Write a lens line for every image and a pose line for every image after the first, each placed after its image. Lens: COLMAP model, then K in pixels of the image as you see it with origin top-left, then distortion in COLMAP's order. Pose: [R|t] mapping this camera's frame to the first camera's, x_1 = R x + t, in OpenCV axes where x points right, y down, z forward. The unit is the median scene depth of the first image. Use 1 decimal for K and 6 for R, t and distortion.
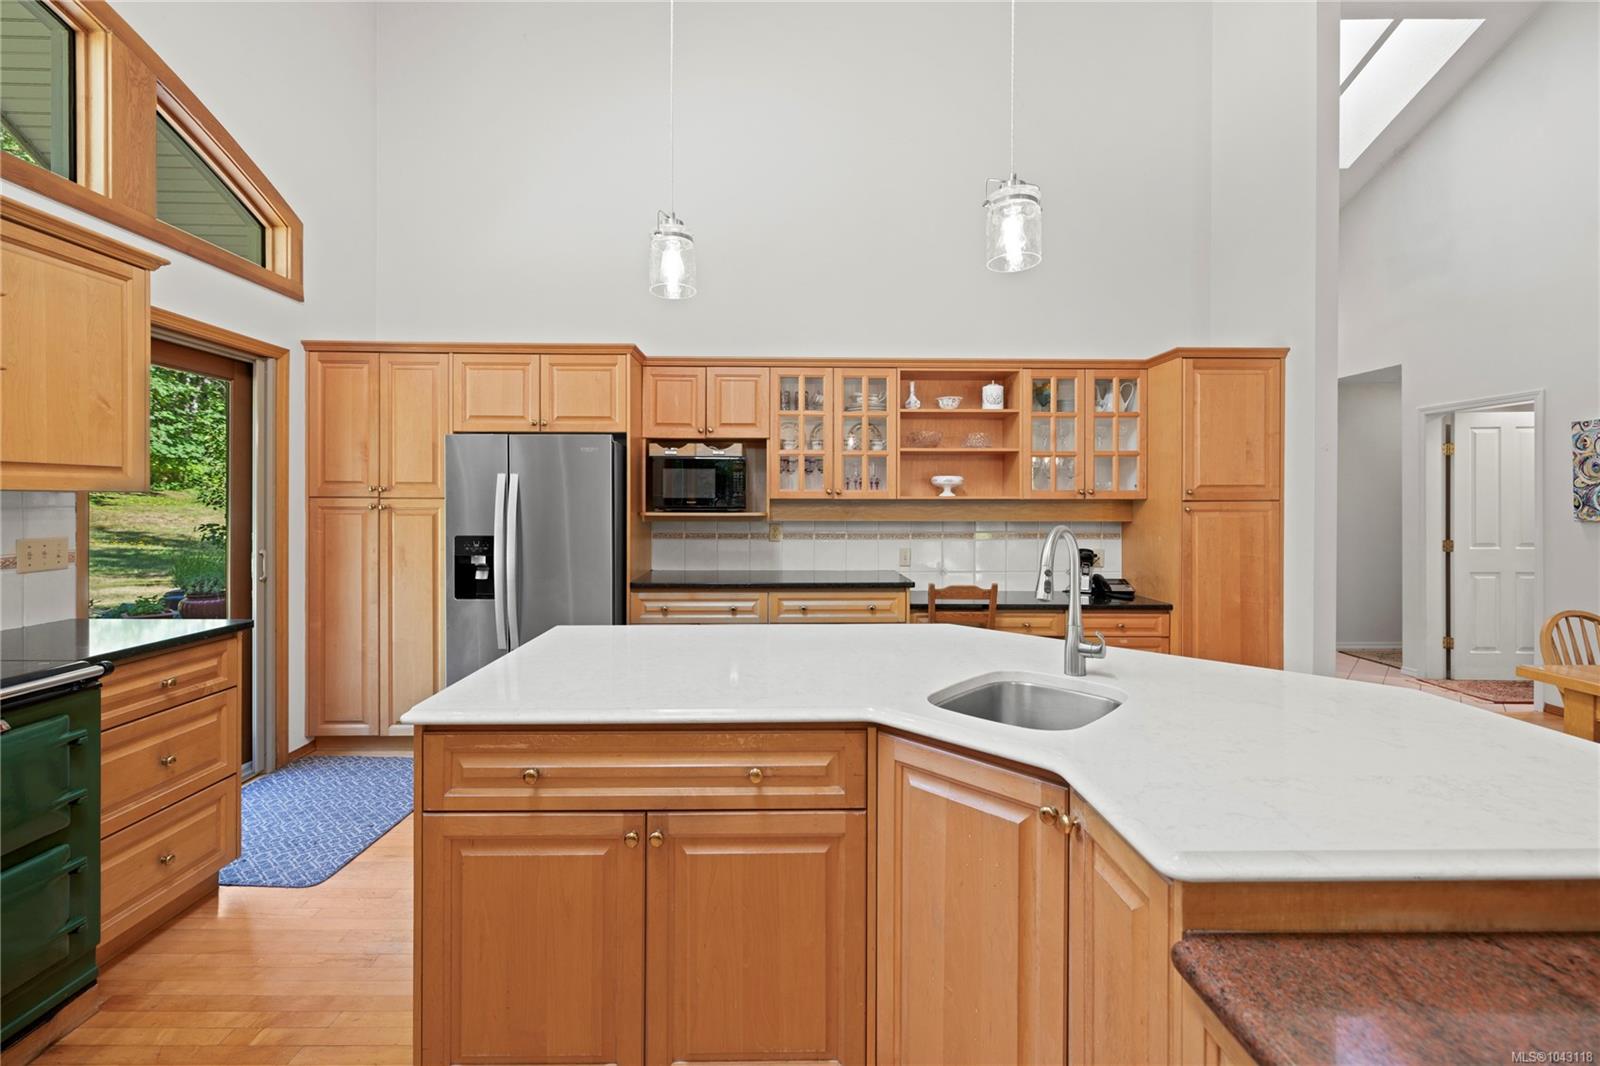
lens RADIAL K [[679.3, 0, 789.4], [0, 679.3, 508.5], [0, 0, 1]] dist [-0.000319, -0.000174]
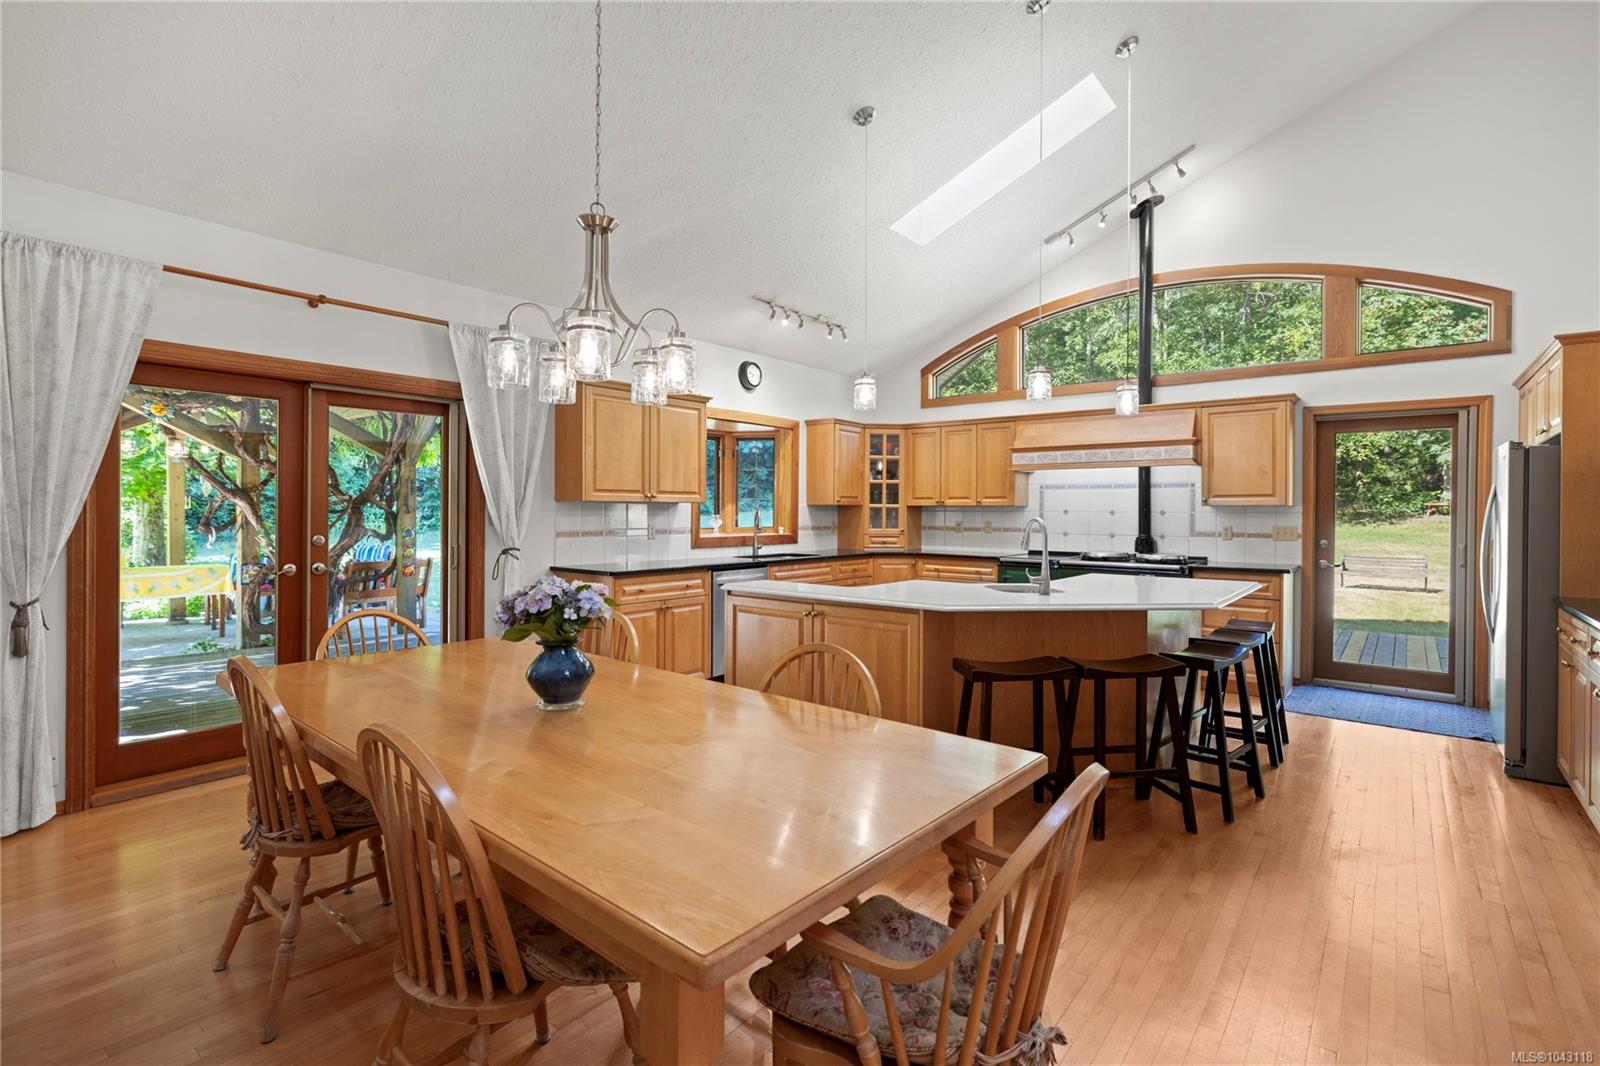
lens RADIAL K [[751.9, 0, 782.0], [0, 751.9, 517.1], [0, 0, 1]] dist [-0.005591, -0.001270]
pose [[-0.652967, 0.000310, -0.757387, 1.209761], [-0.012103, 0.999868, 0.010844, 0.004217], [0.757290, 0.016247, -0.652877, 0.867413]]
